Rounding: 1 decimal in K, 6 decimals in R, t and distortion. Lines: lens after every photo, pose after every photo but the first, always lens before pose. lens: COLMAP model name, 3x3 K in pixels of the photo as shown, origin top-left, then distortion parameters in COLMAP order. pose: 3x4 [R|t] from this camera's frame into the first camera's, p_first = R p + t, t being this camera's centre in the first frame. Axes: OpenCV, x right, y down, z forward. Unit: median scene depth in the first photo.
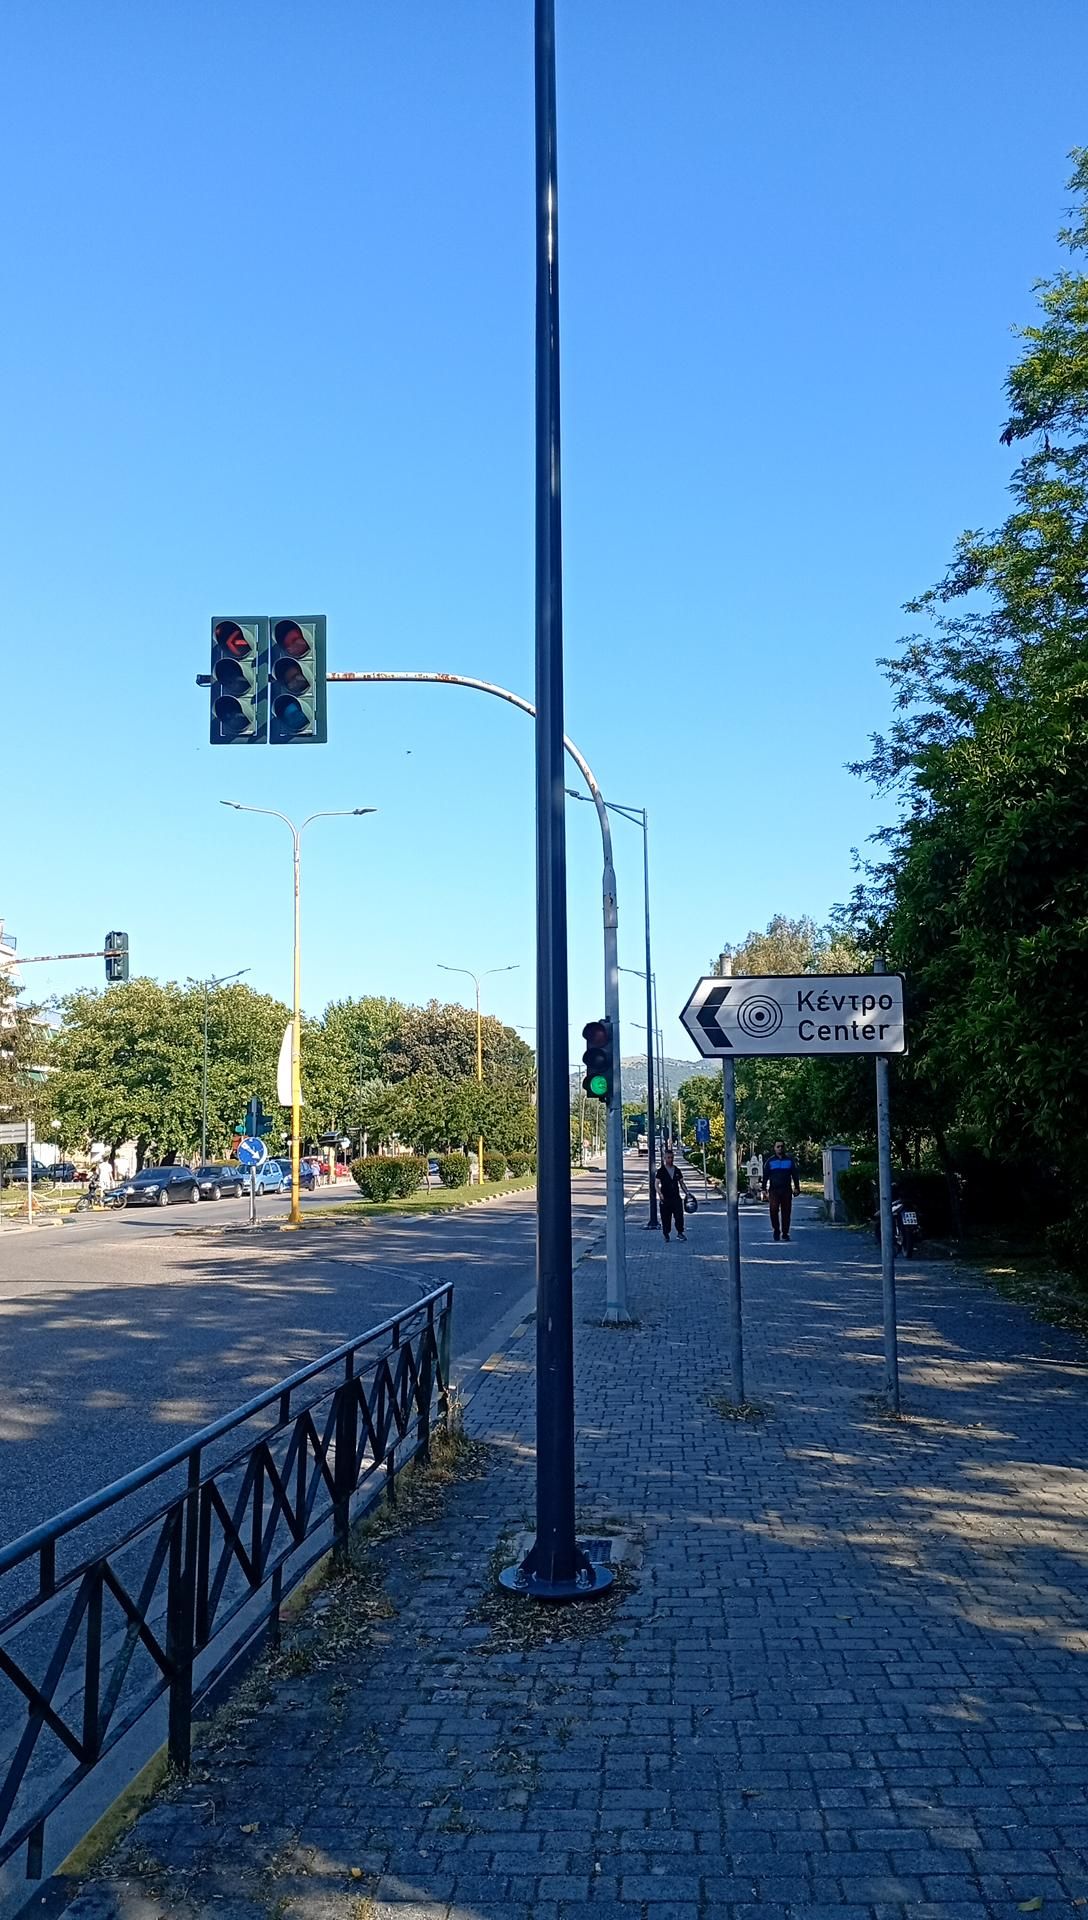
lens RADIAL K [[1469.7, 0, 556.1], [0, 1469.7, 951.1], [0, 0, 1]] dist [0.002056, -0.040056]
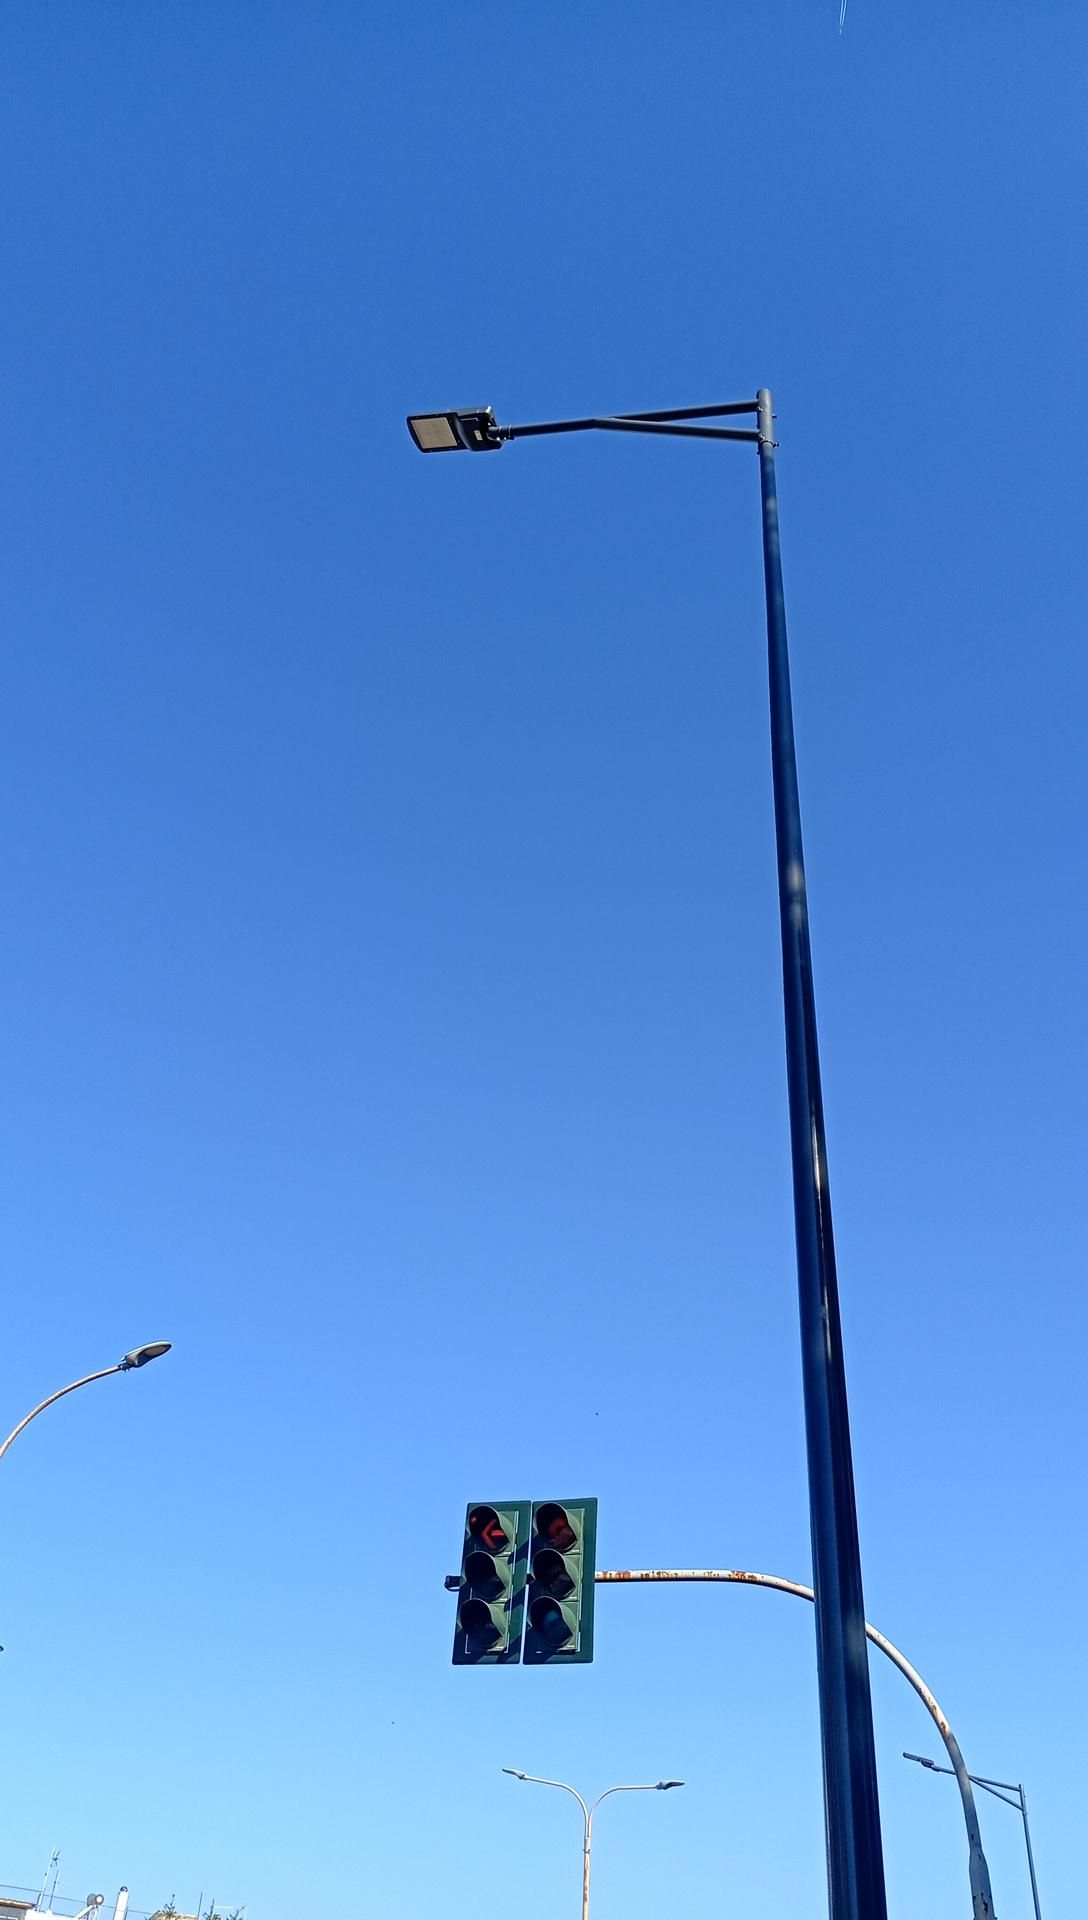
lens RADIAL K [[1521.0, 0, 532.7], [0, 1521.0, 881.6], [0, 0, 1]] dist [0.026562, -0.112062]
pose [[0.977404, -0.086330, -0.192949, 0.006225], [-0.045411, 0.805730, -0.590540, 0.003585], [0.206446, 0.585958, 0.783603, 0.107863]]
